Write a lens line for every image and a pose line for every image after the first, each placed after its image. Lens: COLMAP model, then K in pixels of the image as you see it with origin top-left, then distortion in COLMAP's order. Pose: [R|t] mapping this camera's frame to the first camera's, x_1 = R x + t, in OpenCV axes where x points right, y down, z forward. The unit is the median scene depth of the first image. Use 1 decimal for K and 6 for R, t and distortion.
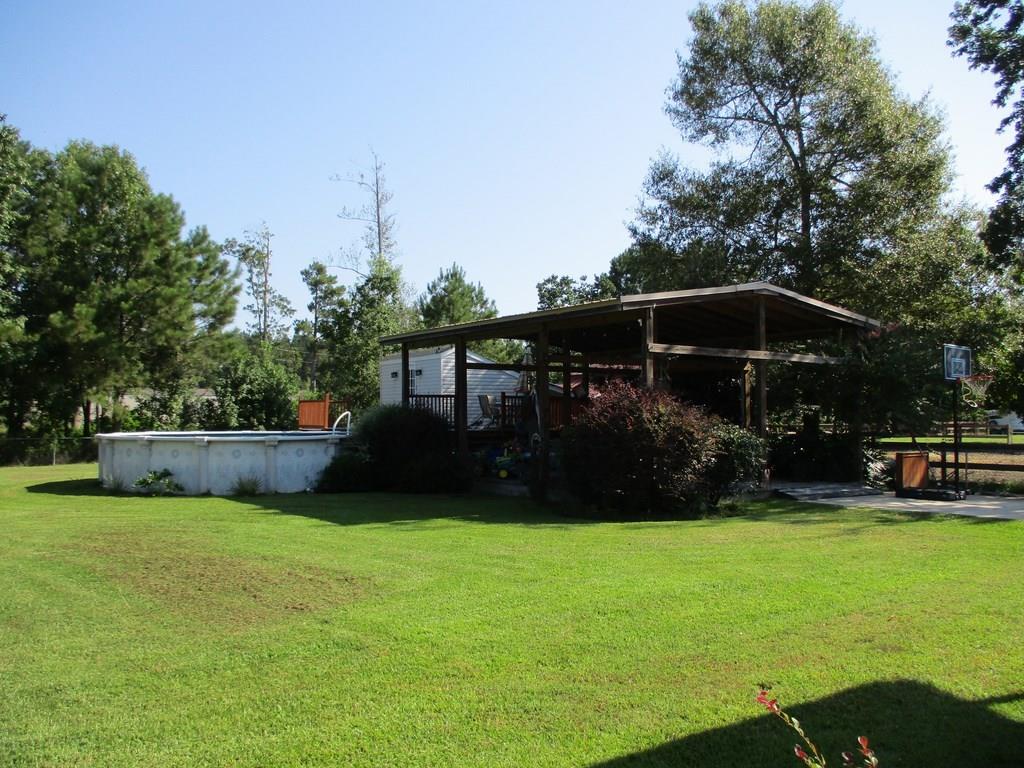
lens RADIAL K [[843.2, 0, 514.2], [0, 843.2, 386.4], [0, 0, 1]] dist [-0.040438, 0.013272]
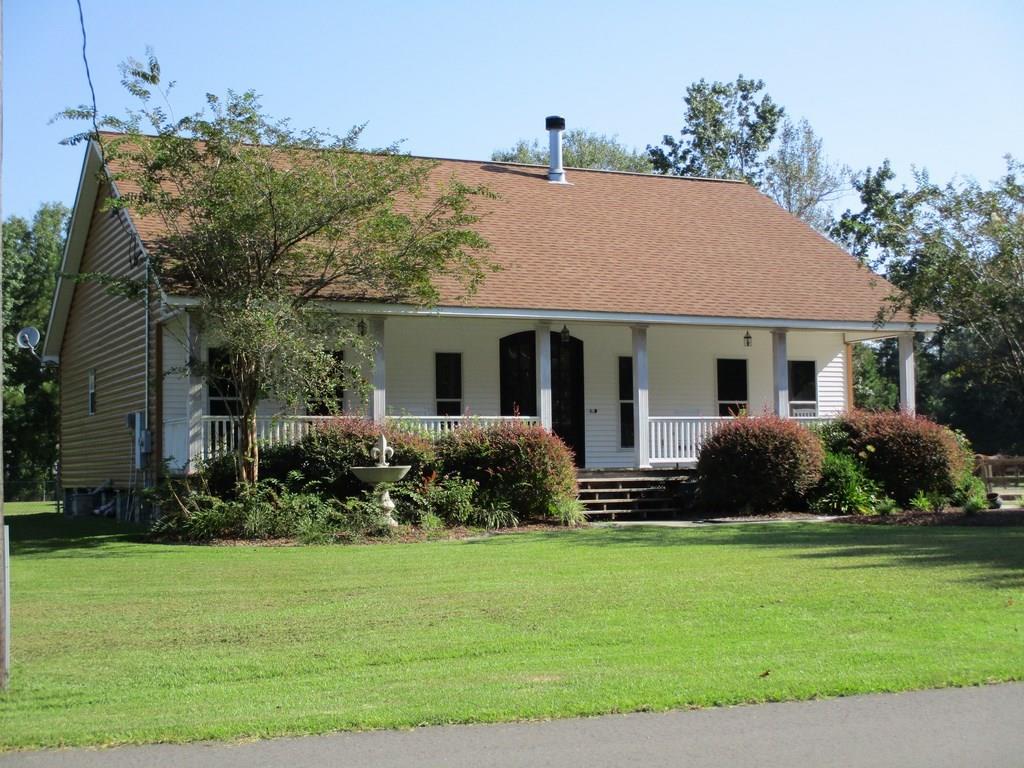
lens RADIAL K [[1464.9, 0, 512.0], [0, 1464.9, 384.0], [0, 0, 1]] dist [-0.015556, -0.039429]
pose [[0.989383, -0.020264, -0.143912, 0.678644], [0.019151, 0.999775, -0.009115, -0.072277], [0.144064, 0.006262, 0.989549, -1.588404]]
